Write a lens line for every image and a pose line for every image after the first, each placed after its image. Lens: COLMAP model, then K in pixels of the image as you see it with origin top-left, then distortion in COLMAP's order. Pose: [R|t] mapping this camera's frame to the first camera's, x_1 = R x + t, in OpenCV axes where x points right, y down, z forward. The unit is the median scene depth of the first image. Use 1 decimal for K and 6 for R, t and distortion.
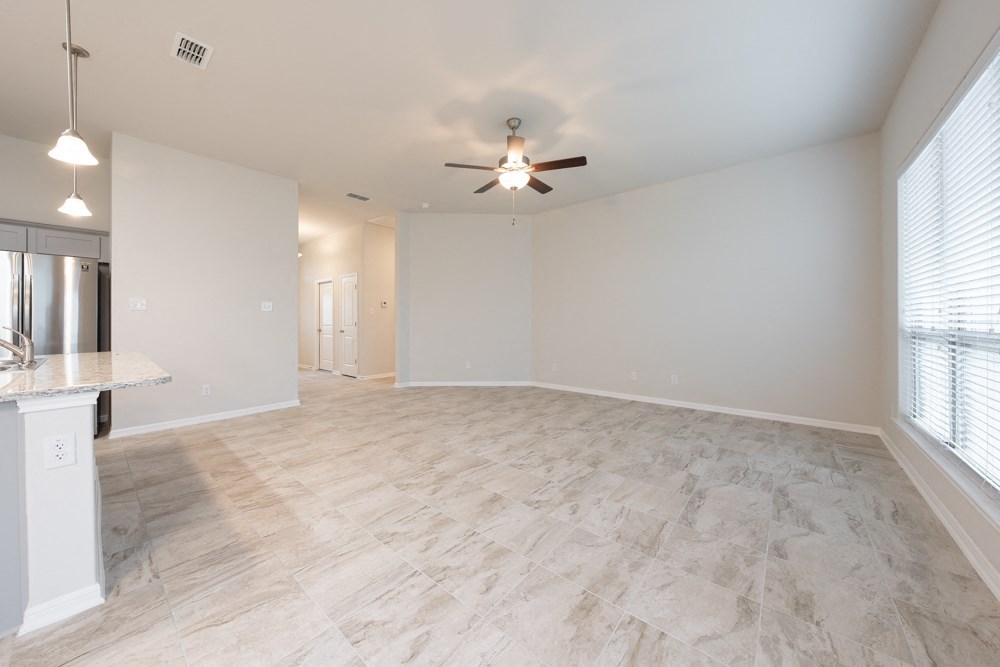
lens RADIAL K [[351.3, 0, 474.3], [0, 351.3, 318.8], [0, 0, 1]] dist [-0.001558, -0.000142]
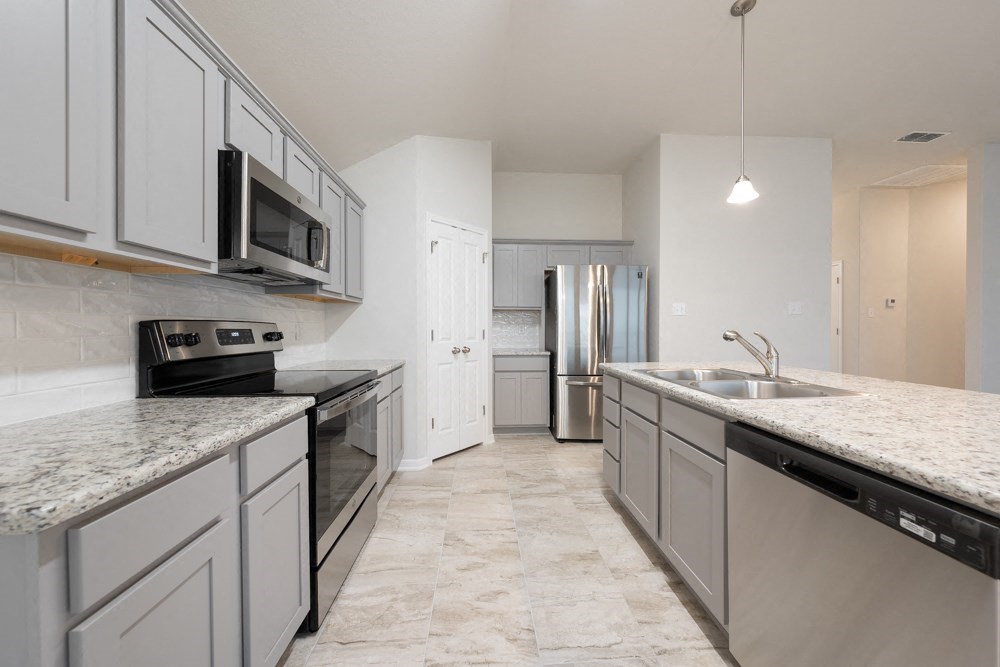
lens RADIAL K [[344.0, 0, 501.4], [0, 344.0, 330.5], [0, 0, 1]] dist [-0.001634, 0.000179]
pose [[0.712274, 0.008034, -0.701855, -0.911638], [0.002273, 0.999903, 0.013753, 0.004117], [0.701898, -0.011391, 0.712187, -0.005645]]
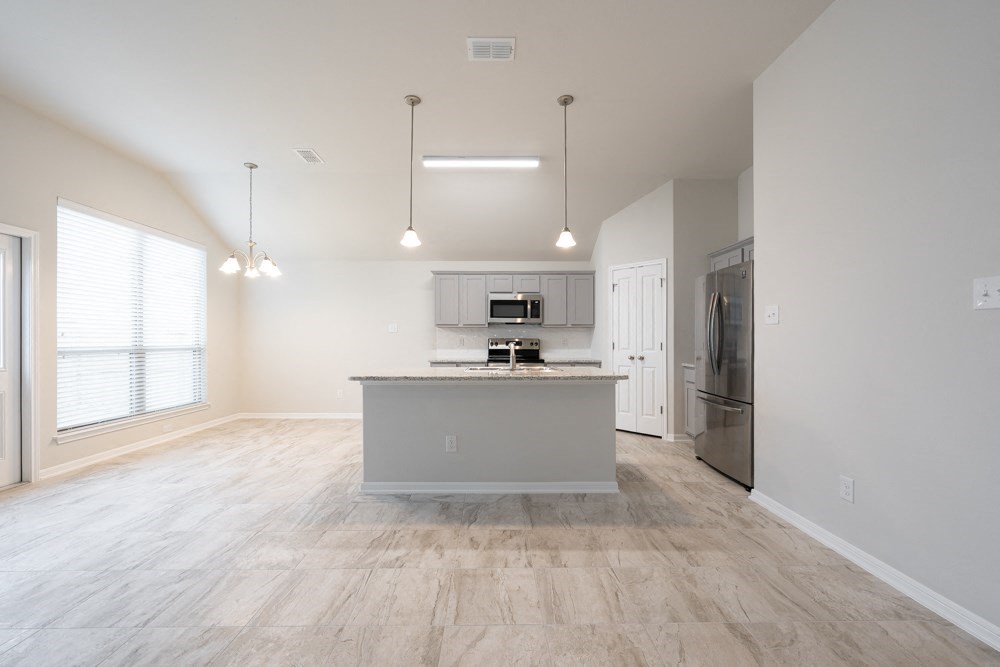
lens RADIAL K [[397.5, 0, 496.9], [0, 397.5, 339.1], [0, 0, 1]] dist [-0.001446, -0.000195]
pose [[-0.733886, 0.001018, -0.679272, -0.098623], [0.004584, 0.999984, -0.003454, 0.005640], [0.679258, -0.005649, -0.733878, 1.679584]]
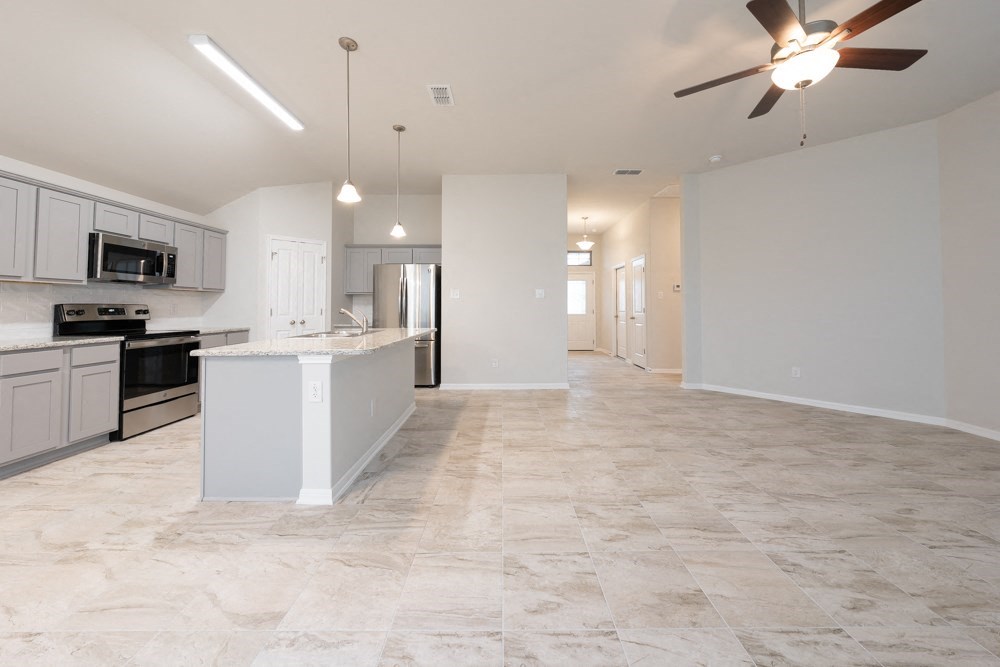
lens RADIAL K [[353.0, 0, 503.2], [0, 353.0, 296.5], [0, 0, 1]] dist [-0.001655, -0.000183]
pose [[0.672167, -0.020035, -0.740128, 0.264931], [0.002057, 0.999680, -0.025193, 0.002489], [0.740396, 0.015411, 0.671994, 0.297672]]
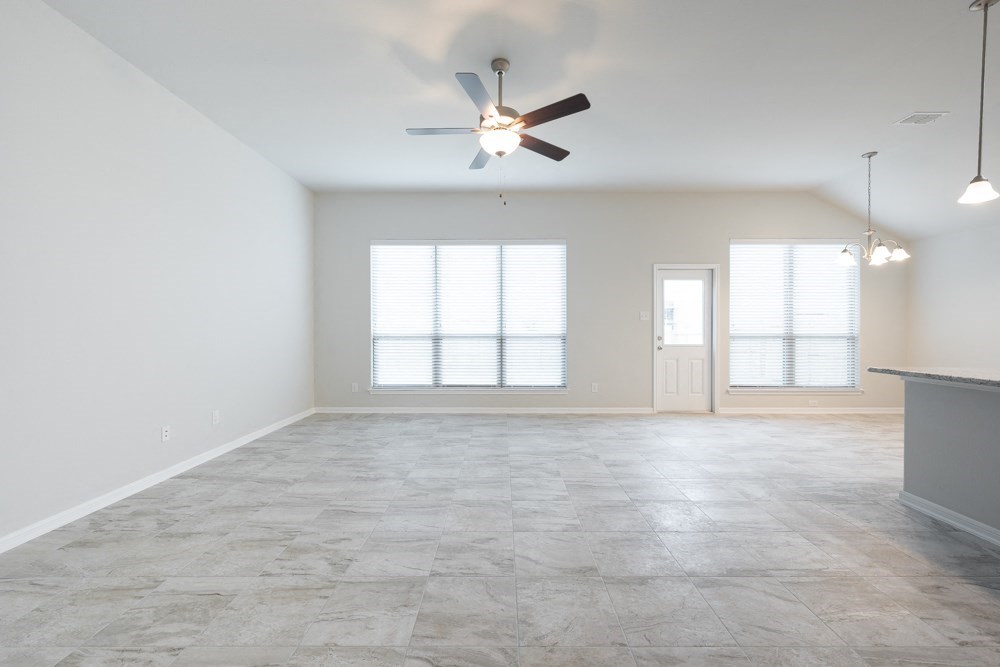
lens RADIAL K [[388.5, 0, 499.5], [0, 388.5, 337.1], [0, 0, 1]] dist [-0.001119, -0.000171]
pose [[-0.664933, -0.013874, 0.746774, -0.649509], [-0.001445, 0.999850, 0.017288, 0.006496], [-0.746902, 0.010416, -0.664853, 1.997864]]
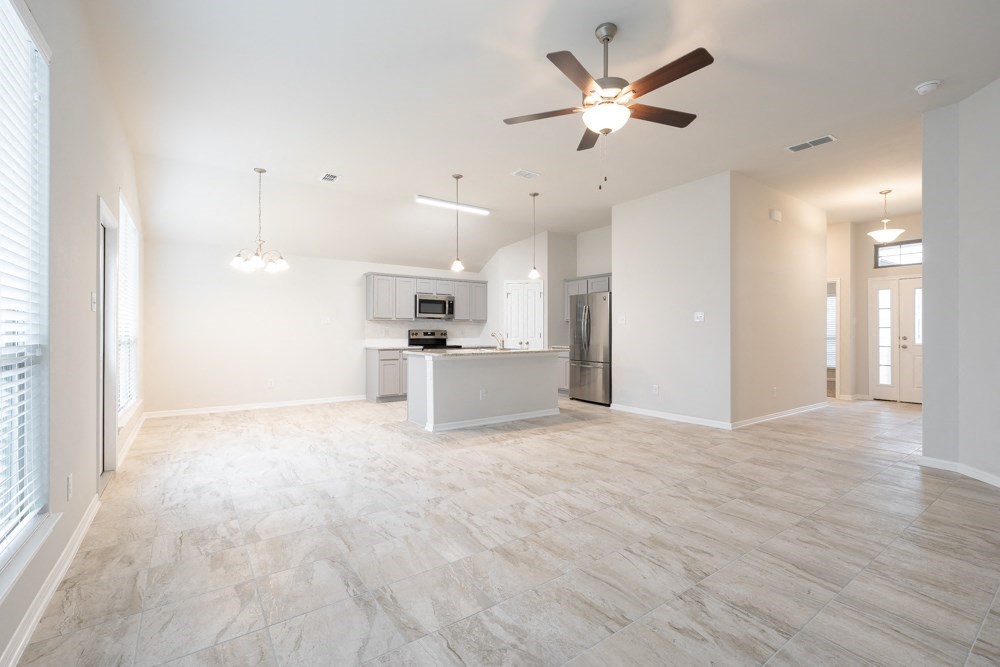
lens RADIAL K [[436.6, 0, 504.4], [0, 436.6, 330.2], [0, 0, 1]] dist [-0.000468, -0.000043]
pose [[-0.209317, -0.001834, -0.977846, 1.226434], [0.002474, 0.999994, -0.002405, 0.005932], [0.977845, -0.002923, -0.209312, 1.269075]]
